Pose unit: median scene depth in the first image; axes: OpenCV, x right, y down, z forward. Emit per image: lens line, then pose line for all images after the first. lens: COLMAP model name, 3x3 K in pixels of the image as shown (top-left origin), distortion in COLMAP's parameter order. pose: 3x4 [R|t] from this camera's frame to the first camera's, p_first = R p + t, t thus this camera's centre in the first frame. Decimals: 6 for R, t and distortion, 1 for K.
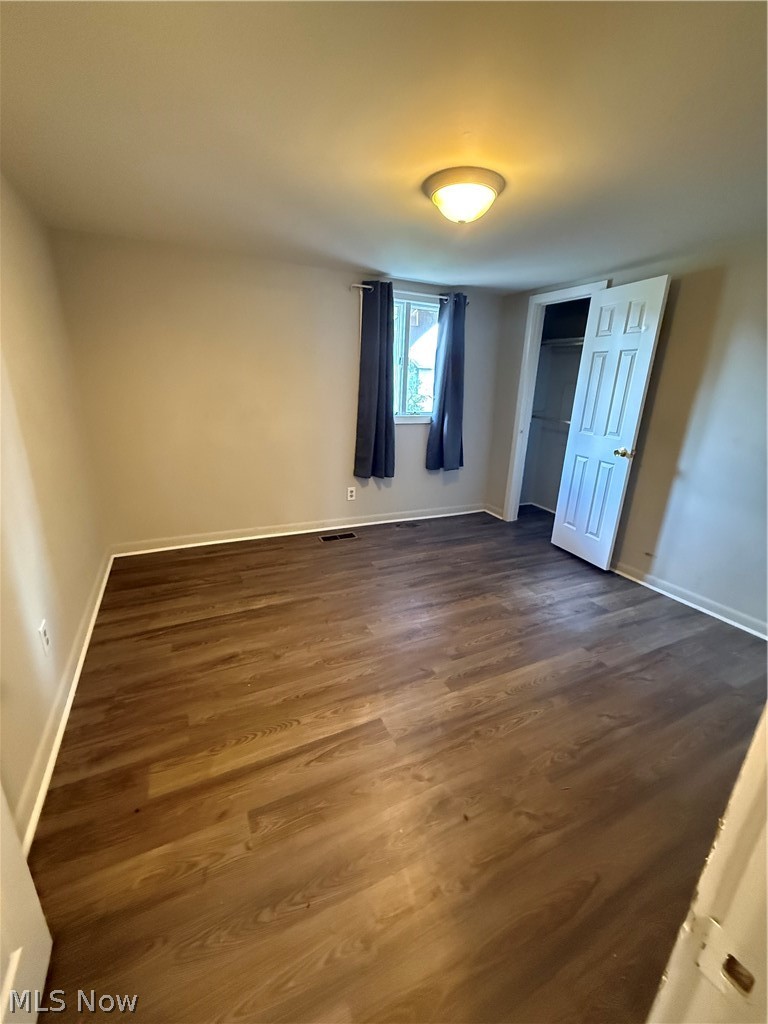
lens RADIAL K [[410.7, 0, 381.2], [0, 410.7, 509.1], [0, 0, 1]] dist [-0.000979, -0.000106]
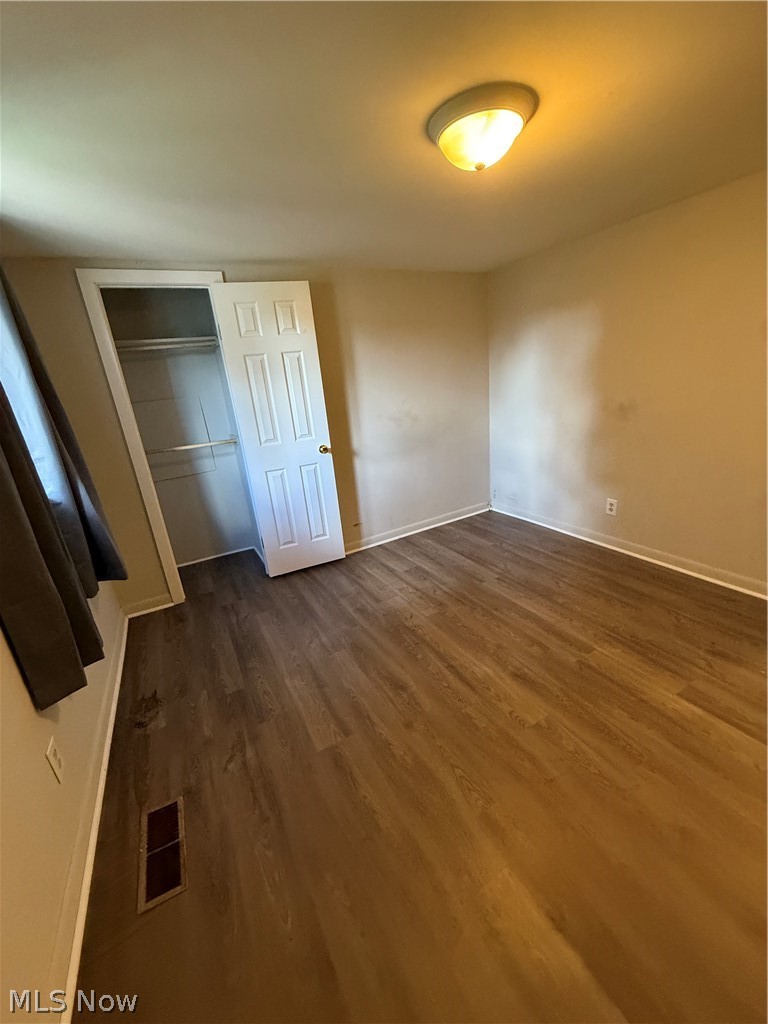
lens RADIAL K [[410.7, 0, 381.2], [0, 410.7, 509.1], [0, 0, 1]] dist [-0.000979, -0.000106]
pose [[-0.056822, -0.339290, 0.938964, -0.474241], [0.390482, 0.858014, 0.333669, -0.314956], [-0.918855, 0.385608, 0.083733, 0.885064]]
